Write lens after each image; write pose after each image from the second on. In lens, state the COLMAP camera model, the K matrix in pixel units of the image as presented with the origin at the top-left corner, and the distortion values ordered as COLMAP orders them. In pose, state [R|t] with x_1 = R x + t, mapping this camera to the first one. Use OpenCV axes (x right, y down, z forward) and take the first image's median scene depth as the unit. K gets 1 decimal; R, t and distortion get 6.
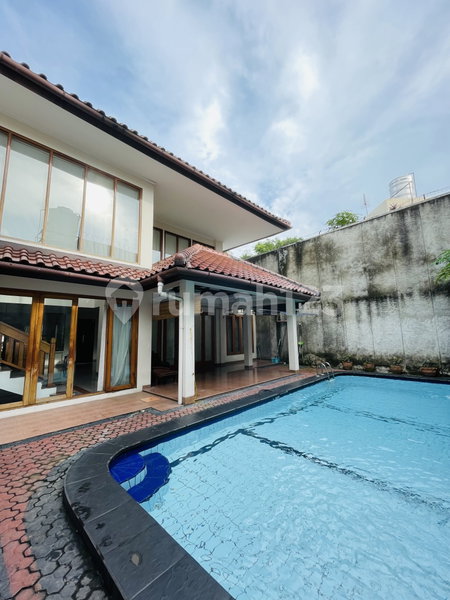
lens RADIAL K [[242.7, 0, 225.0], [0, 242.7, 300.0], [0, 0, 1]] dist [0.000209, 0.000146]
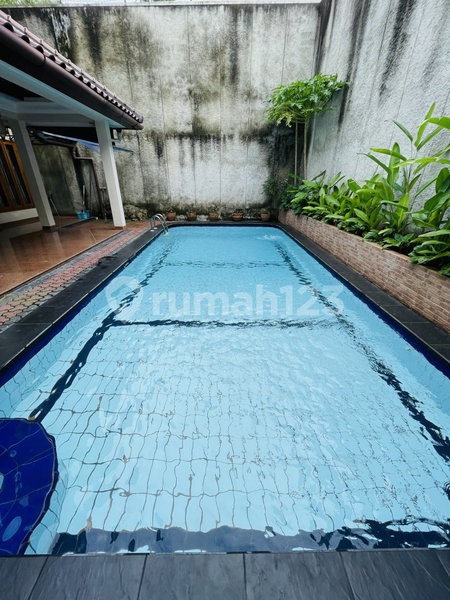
lens RADIAL K [[242.7, 0, 225.0], [0, 242.7, 300.0], [0, 0, 1]] dist [0.000209, 0.000146]
pose [[0.704586, -0.289411, 0.647920, -0.065677], [-0.121237, 0.850535, 0.511754, 0.034407], [-0.699186, -0.439126, 0.564187, 0.162033]]
